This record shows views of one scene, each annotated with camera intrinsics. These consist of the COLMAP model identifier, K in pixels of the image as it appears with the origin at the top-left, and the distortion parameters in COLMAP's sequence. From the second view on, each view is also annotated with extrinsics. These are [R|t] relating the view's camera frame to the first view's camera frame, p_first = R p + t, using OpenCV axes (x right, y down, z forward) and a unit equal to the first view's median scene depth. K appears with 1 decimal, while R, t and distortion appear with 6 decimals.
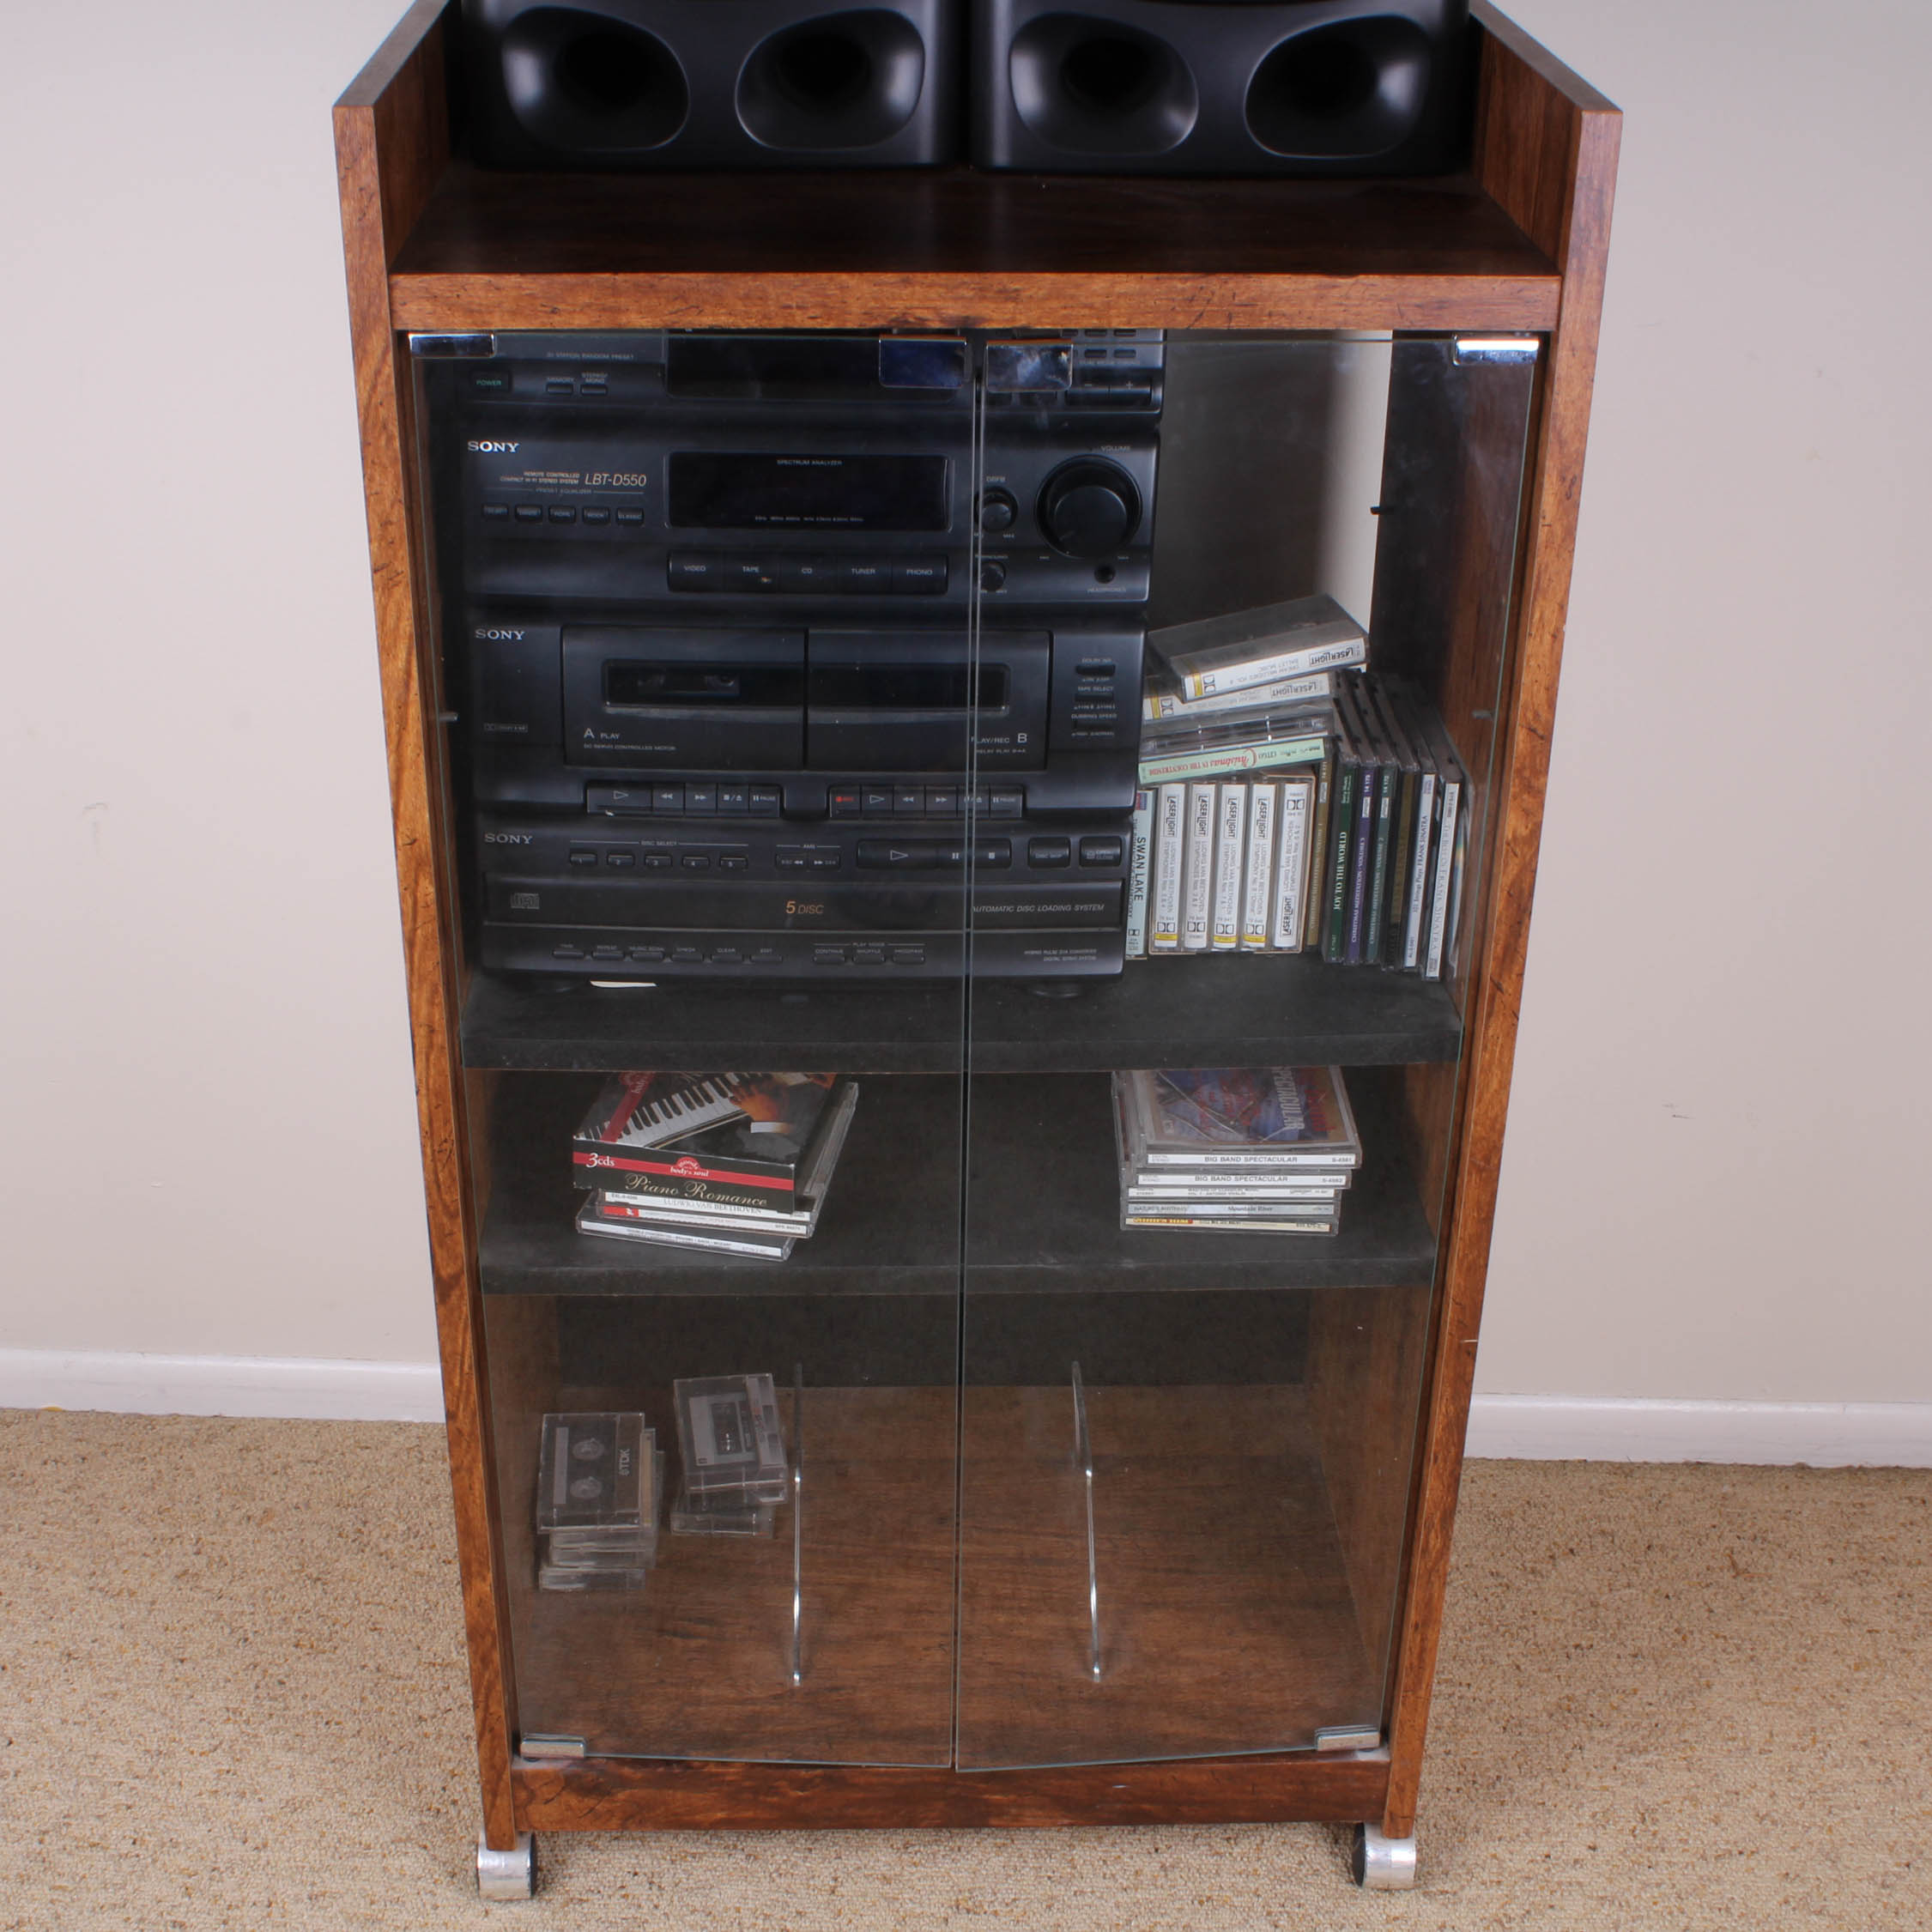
lens RADIAL K [[3067.5, 0, 943.5], [0, 3067.5, 1062.8], [0, 0, 1]] dist [-0.113814, 0.000000]
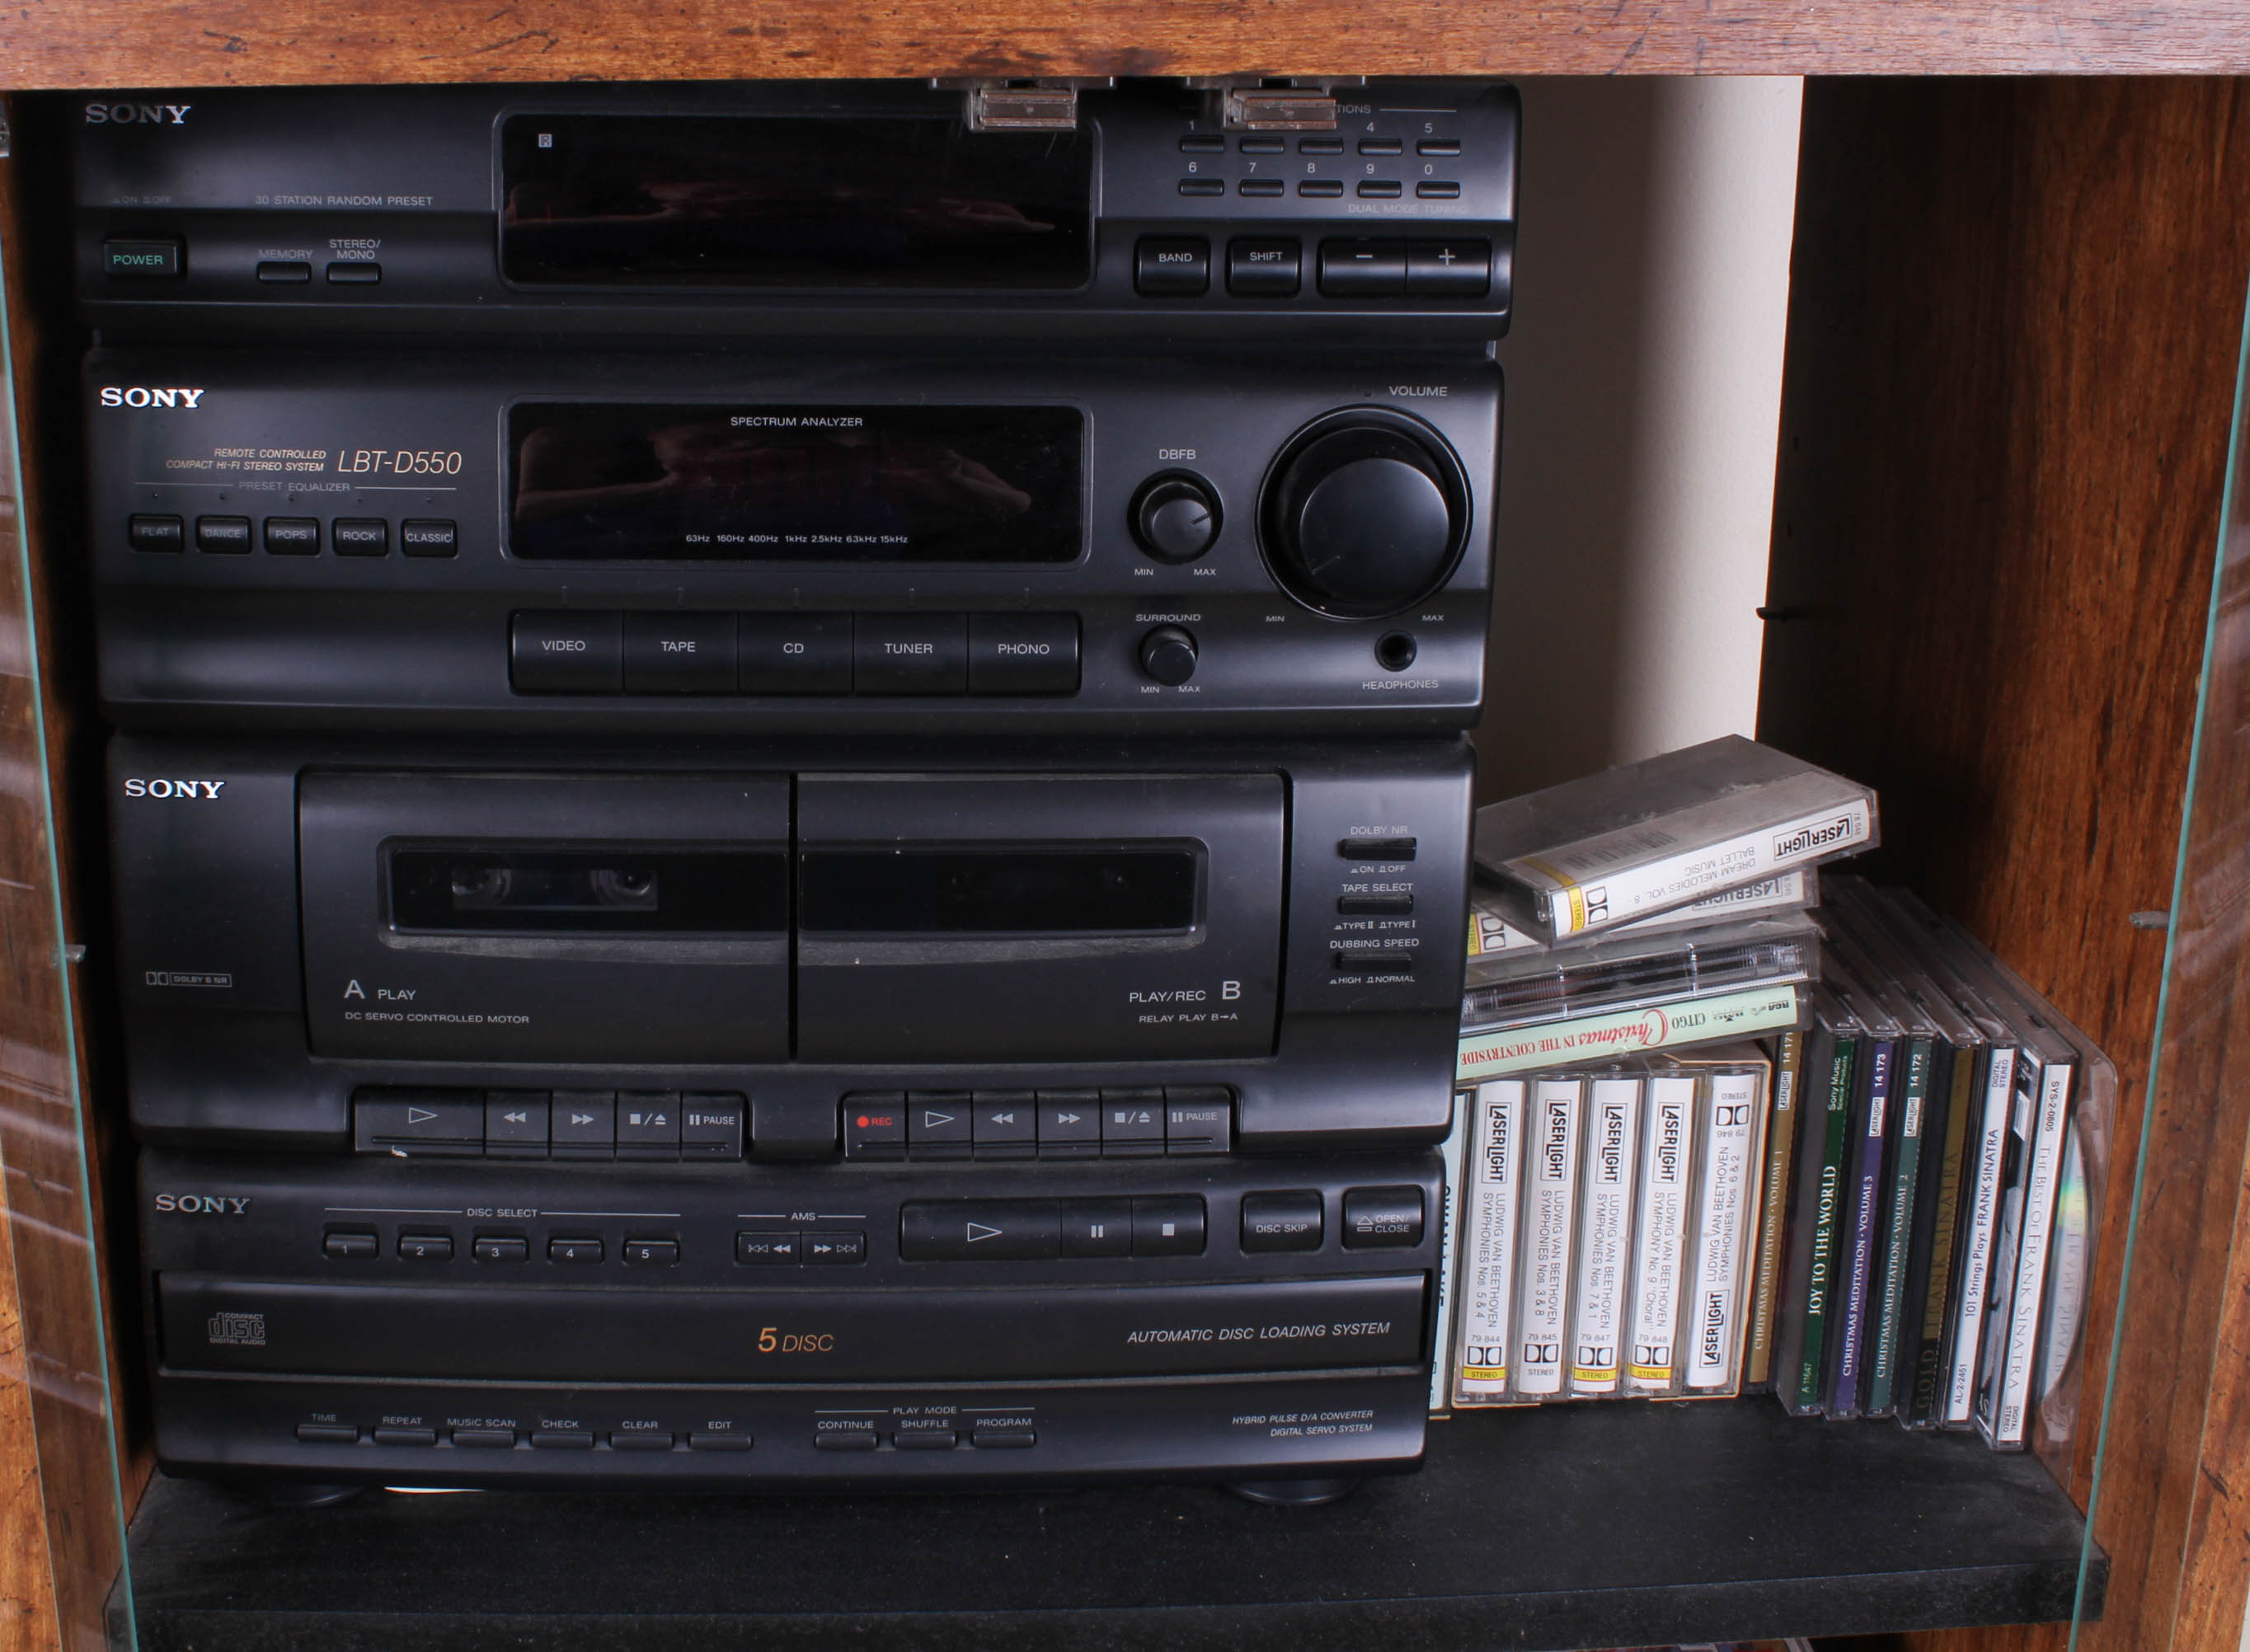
lens RADIAL K [[2846.8, 0, 956.9], [0, 2846.8, 711.2], [0, 0, 1]] dist [-0.111061, 0.000000]
pose [[0.999907, -0.013618, -0.000819, -0.017103], [0.013059, 0.972778, -0.231369, -0.042893], [0.003947, 0.231337, 0.972866, 0.525419]]
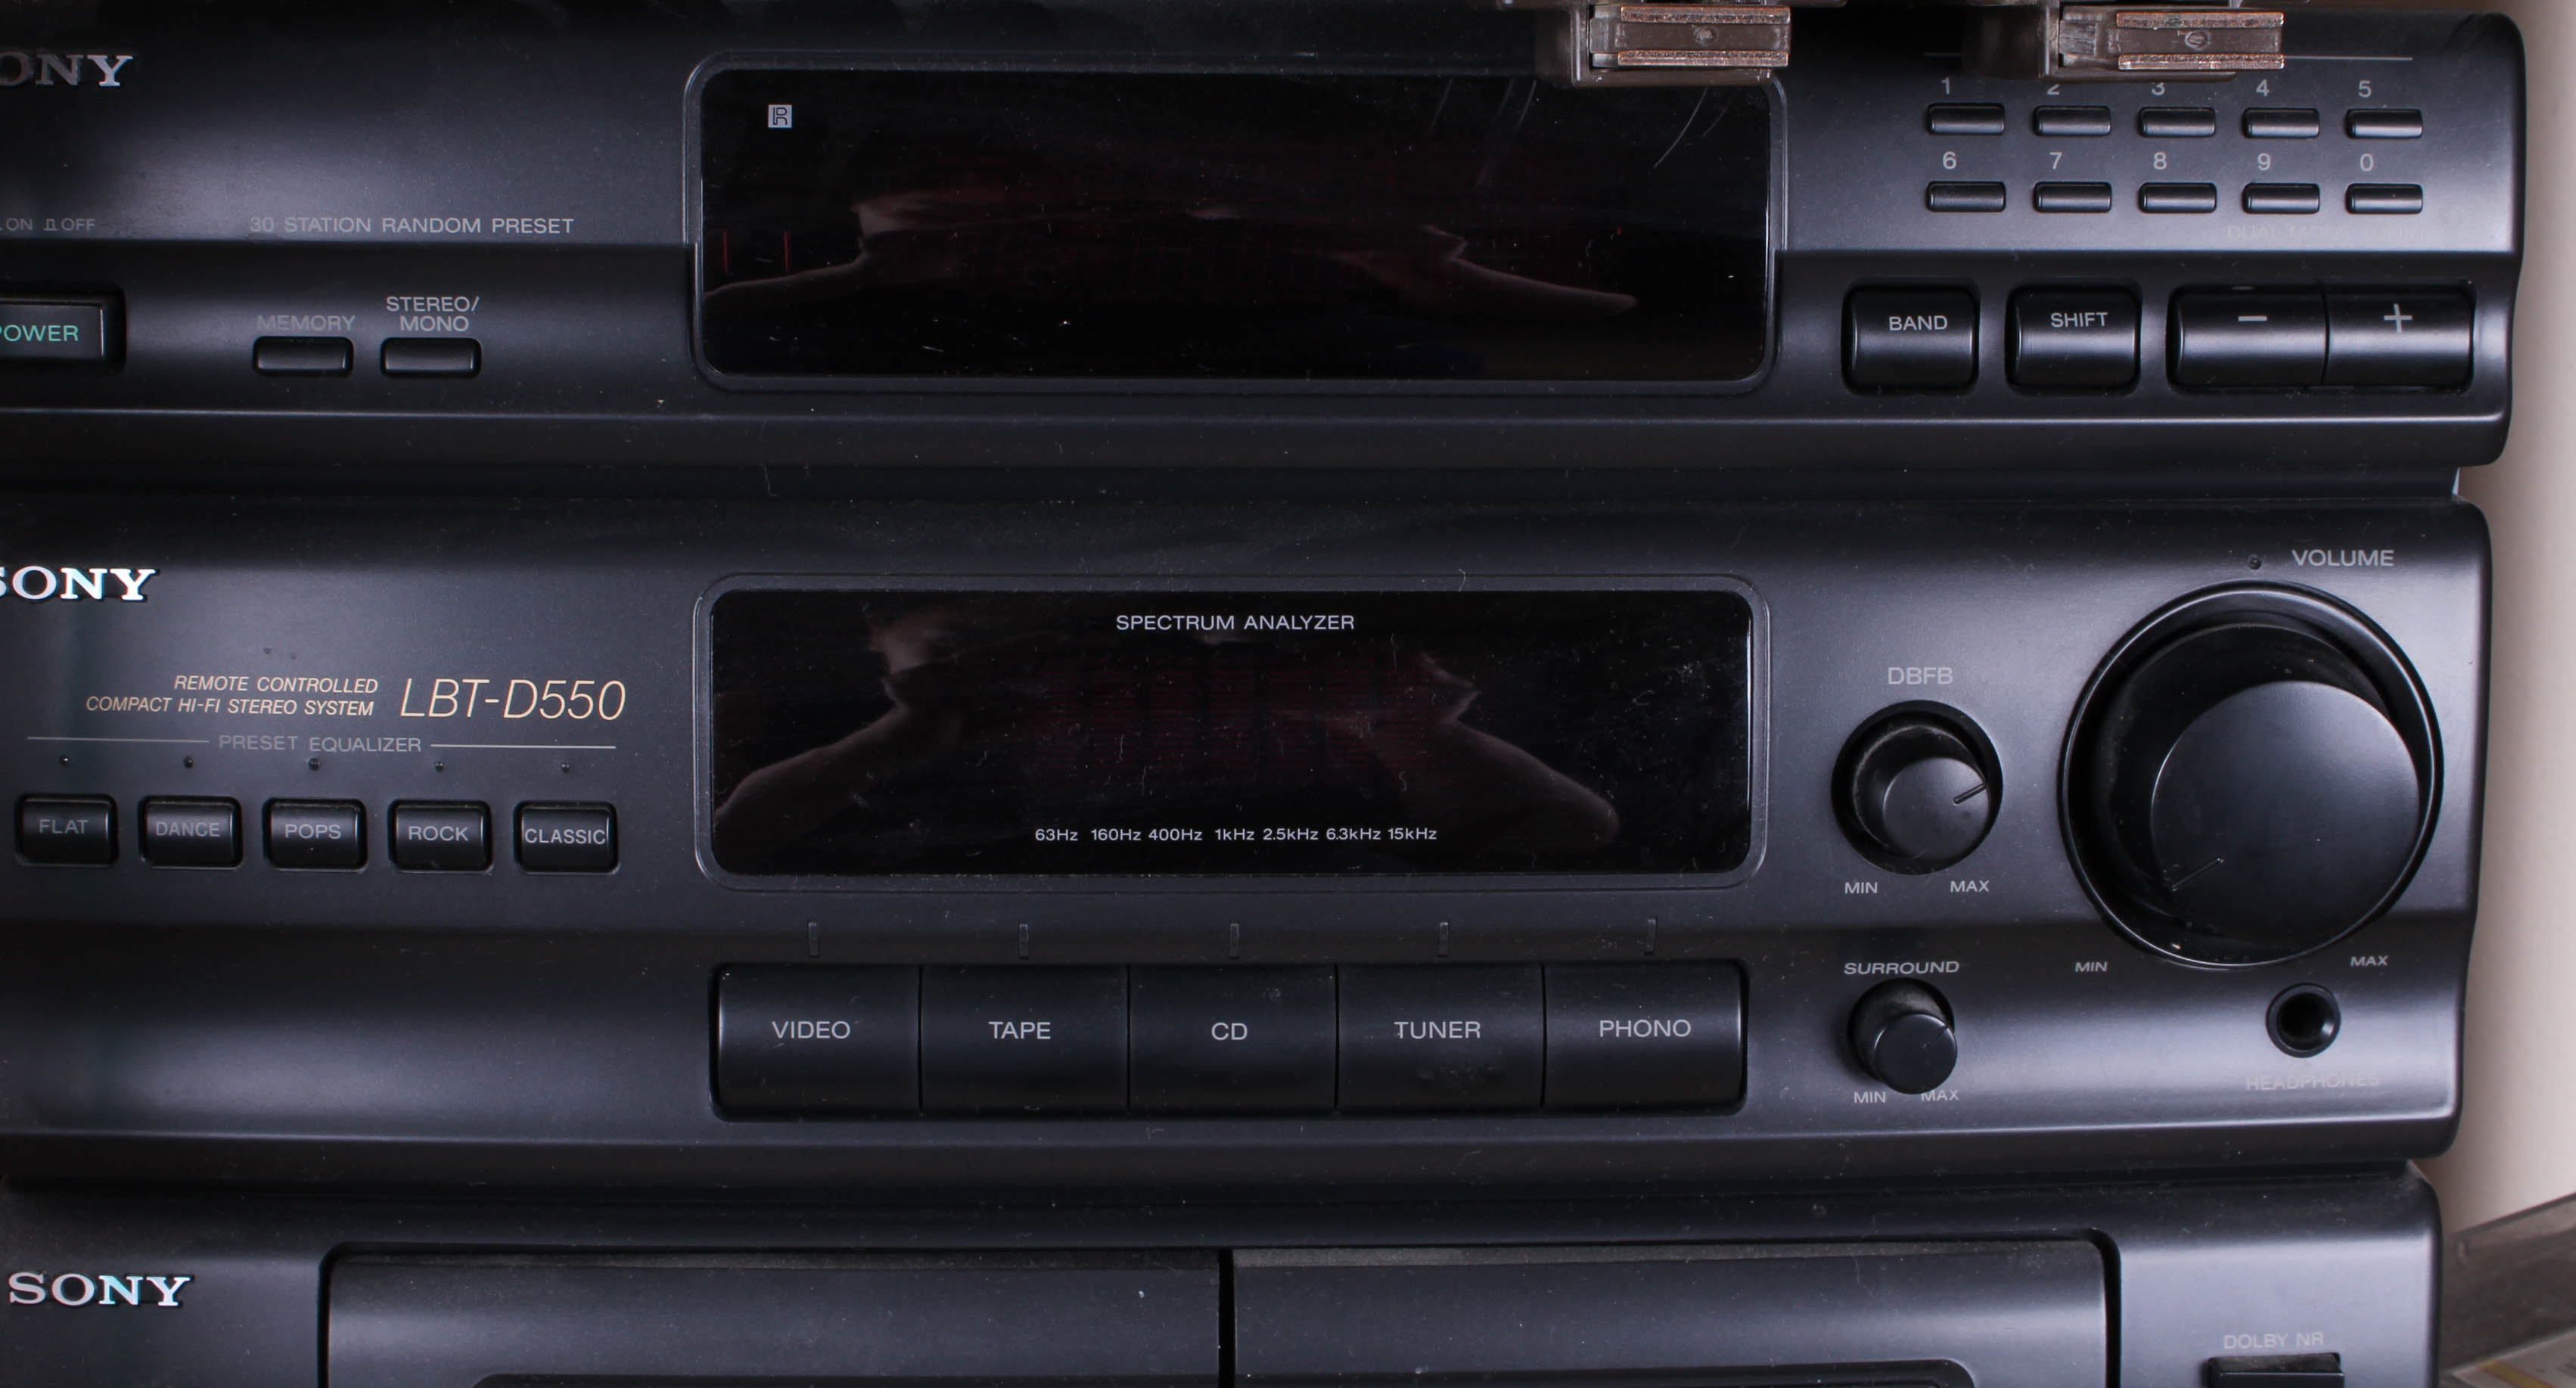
lens RADIAL K [[3495.7, 0, 1334.3], [0, 3495.7, 571.9], [0, 0, 1]] dist [-0.051661, 0.000000]
pose [[0.999764, -0.020526, 0.007105, -0.034378], [0.021721, 0.943855, -0.329646, -0.091570], [0.000060, 0.329723, 0.944078, 0.652988]]
